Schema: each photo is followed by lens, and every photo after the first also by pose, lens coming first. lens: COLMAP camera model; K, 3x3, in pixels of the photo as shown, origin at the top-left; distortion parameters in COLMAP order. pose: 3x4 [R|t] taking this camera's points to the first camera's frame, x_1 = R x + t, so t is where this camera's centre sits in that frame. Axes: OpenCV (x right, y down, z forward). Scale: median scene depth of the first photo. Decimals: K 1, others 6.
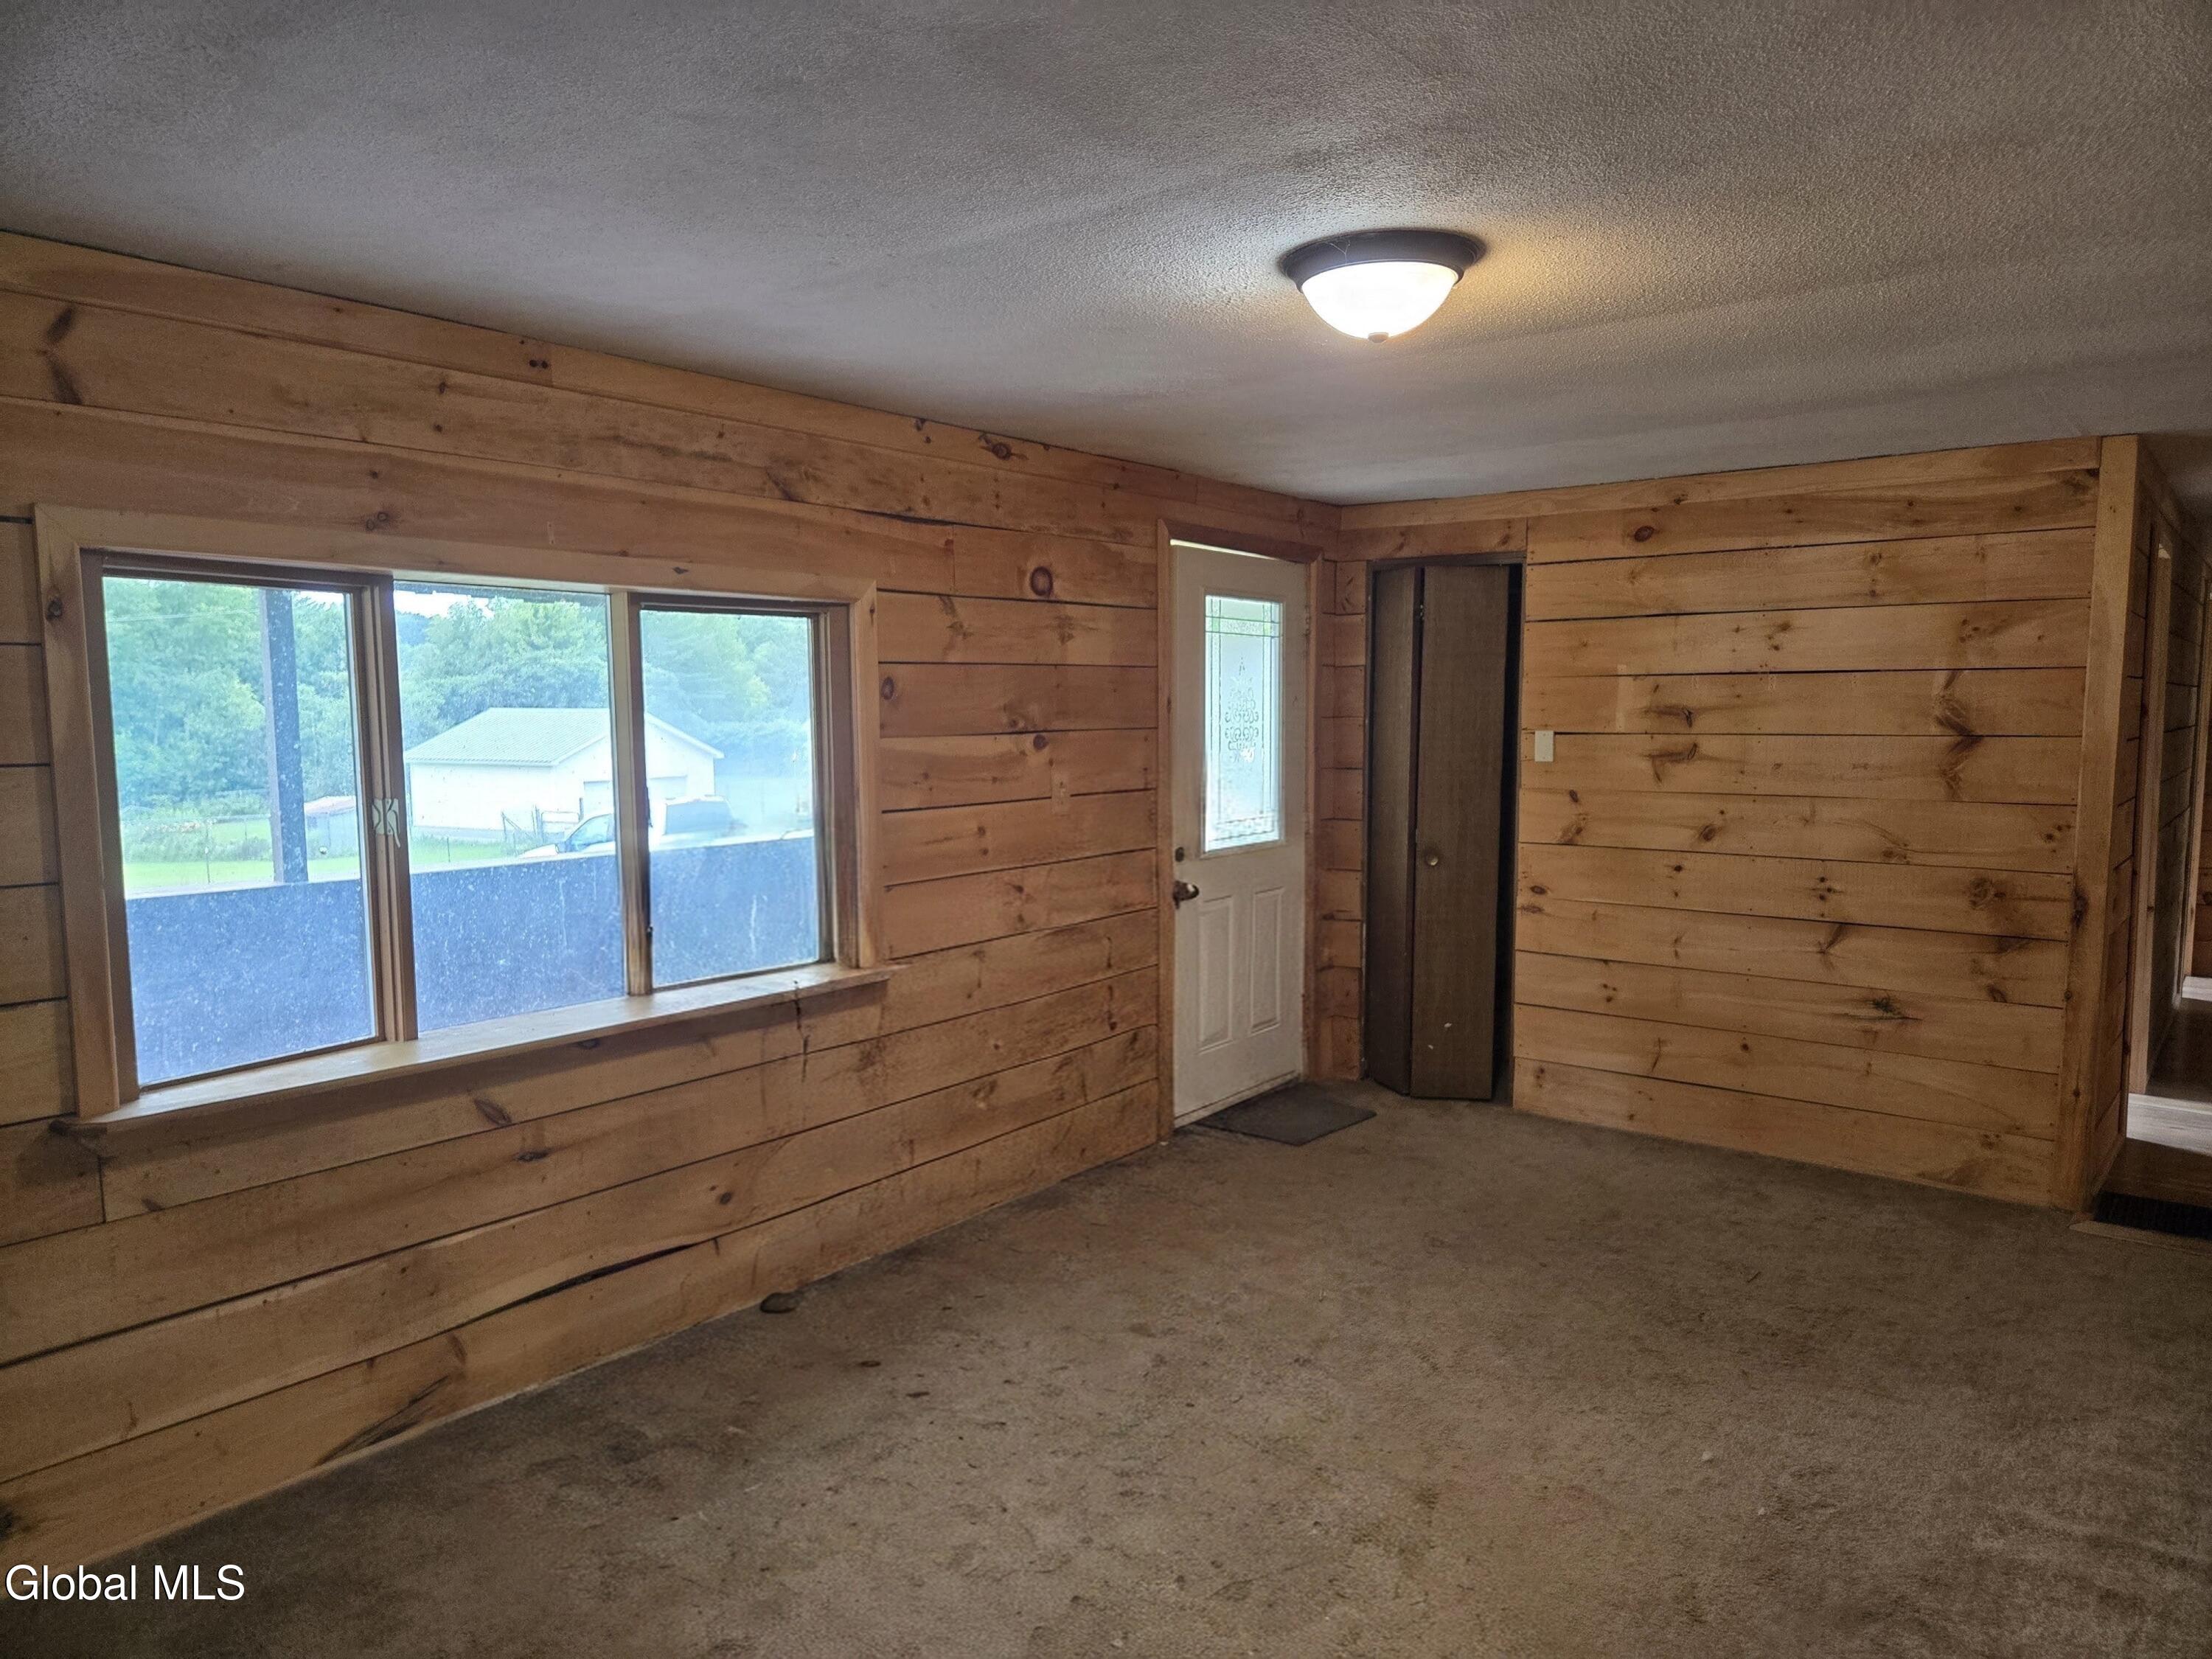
lens RADIAL K [[1440.8, 0, 1117.4], [0, 1440.8, 845.4], [0, 0, 1]] dist [0.067518, -0.058916]
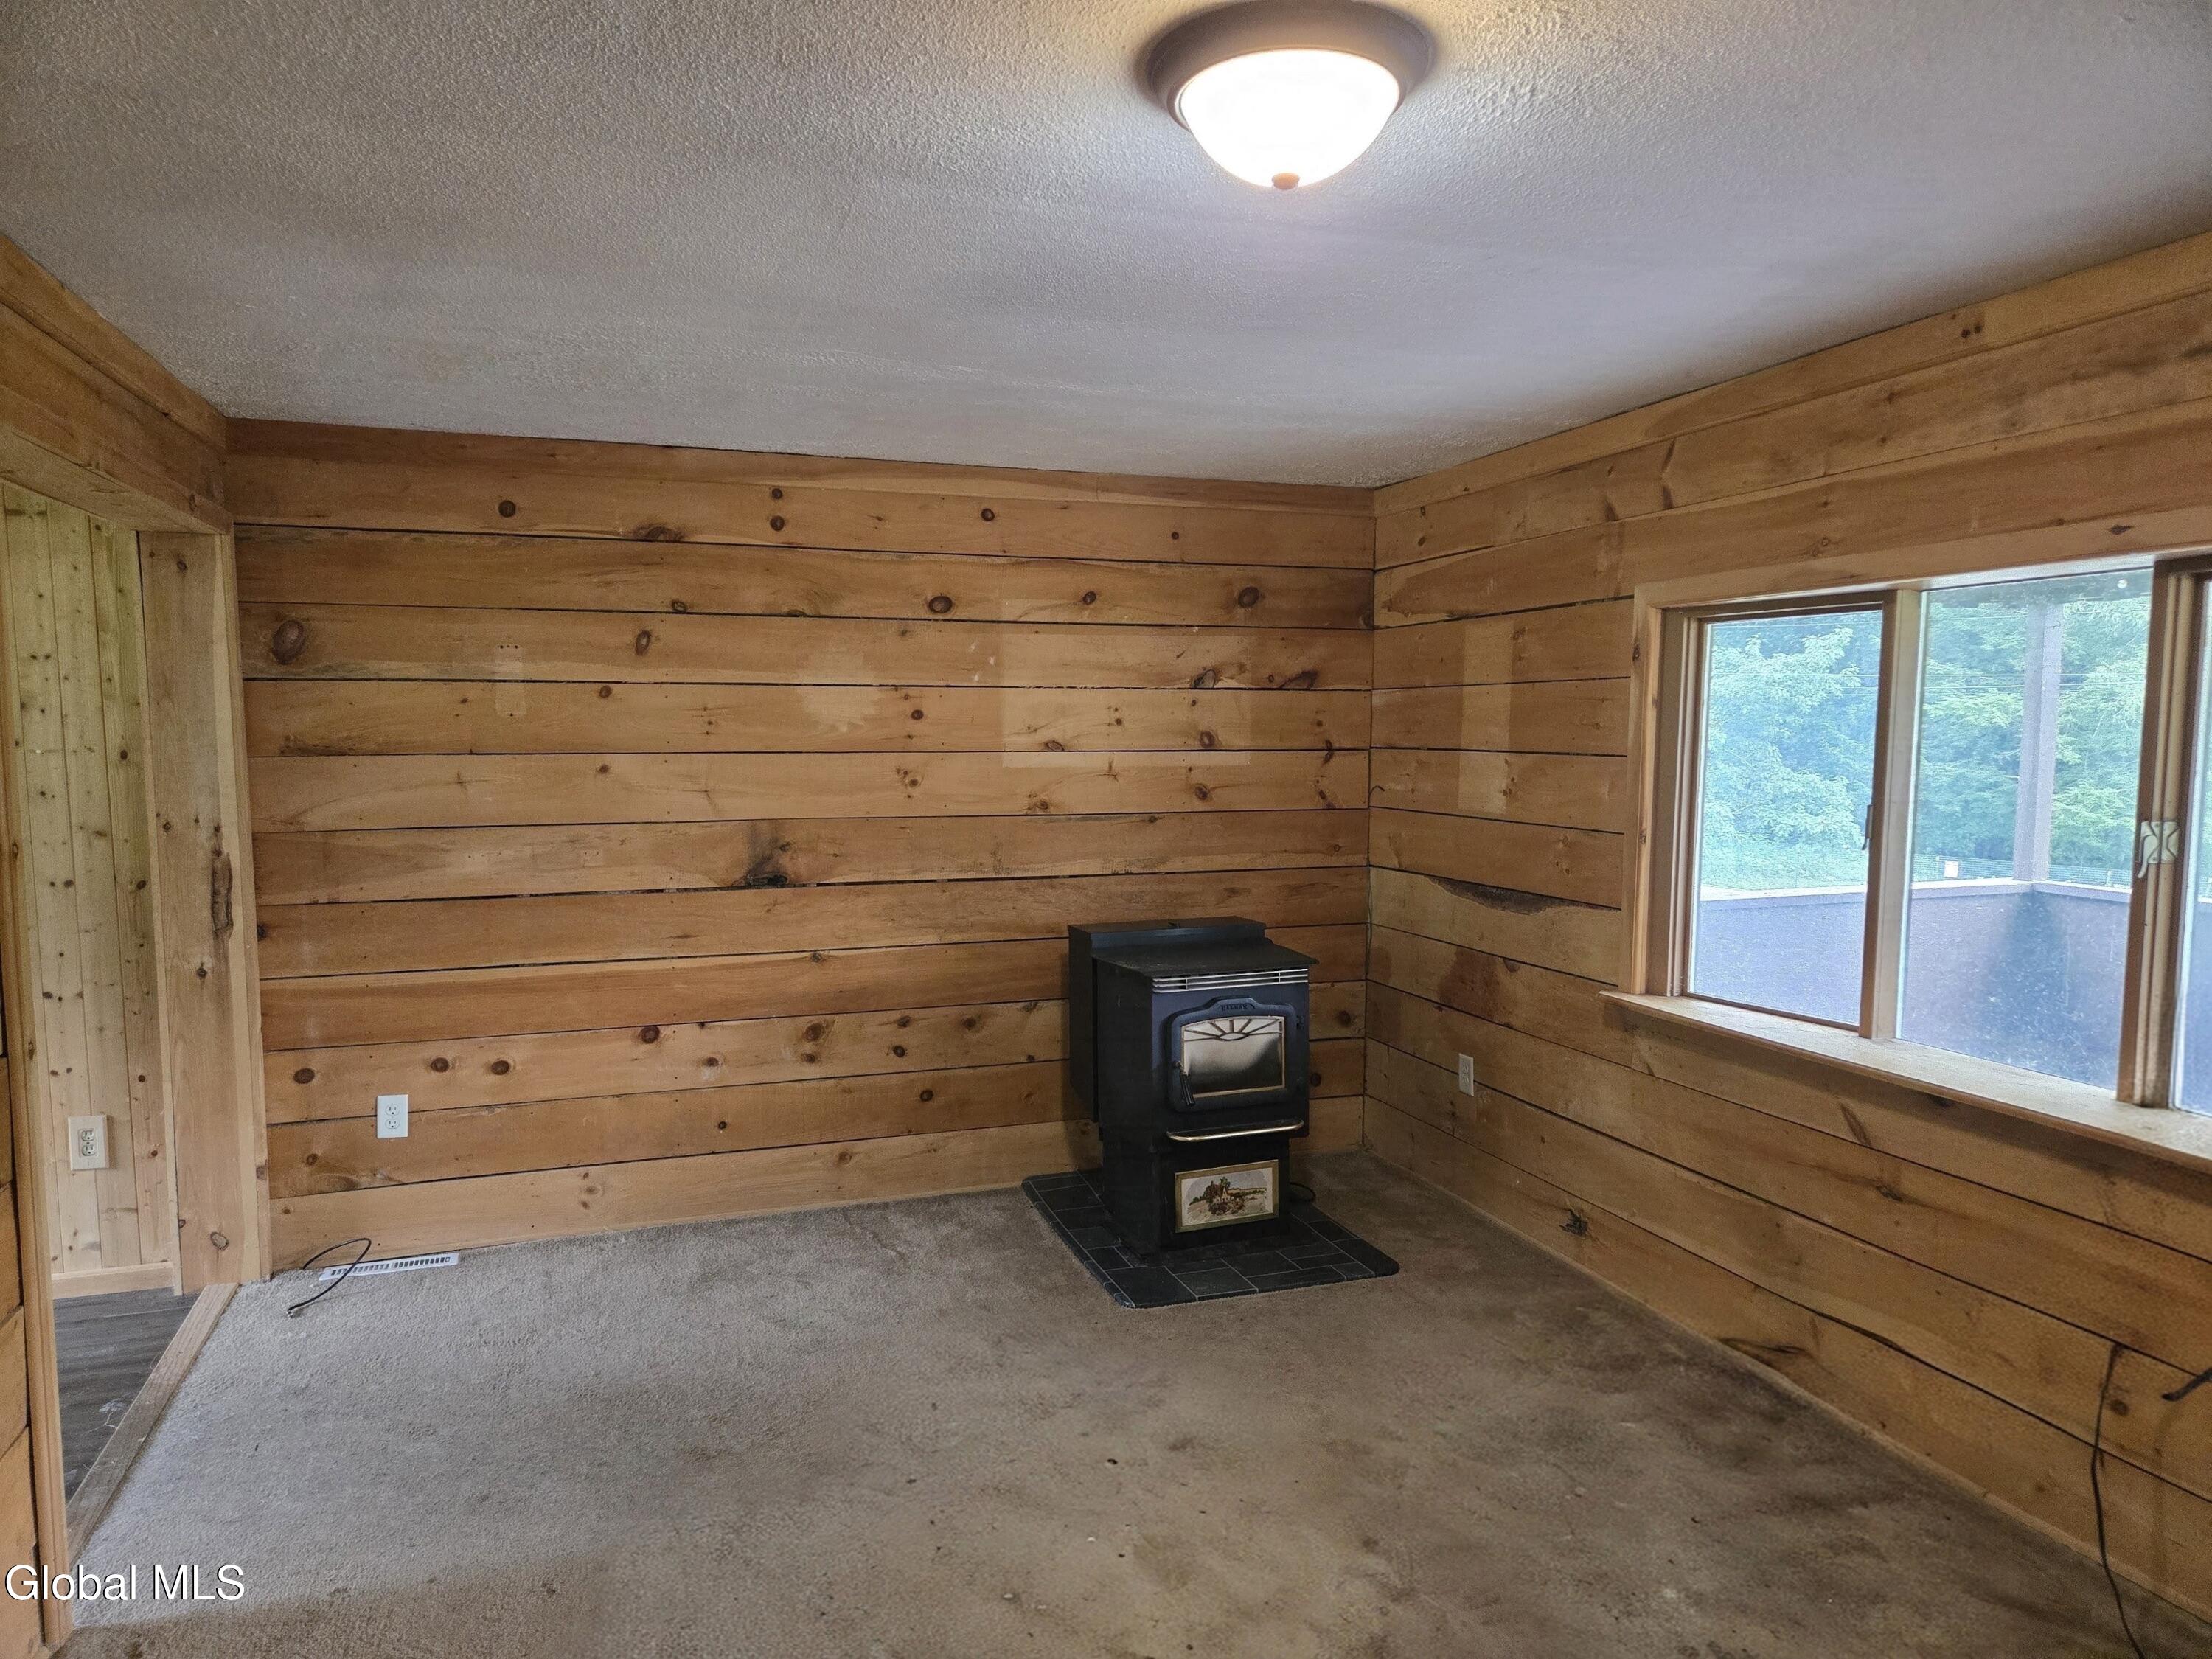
lens RADIAL K [[1440.8, 0, 1117.4], [0, 1440.8, 845.4], [0, 0, 1]] dist [0.067518, -0.058916]
pose [[-0.517480, 0.074508, -0.852445, 0.655312], [-0.082730, 0.987179, 0.136506, -0.097416], [0.851687, 0.141162, -0.504681, 1.038433]]
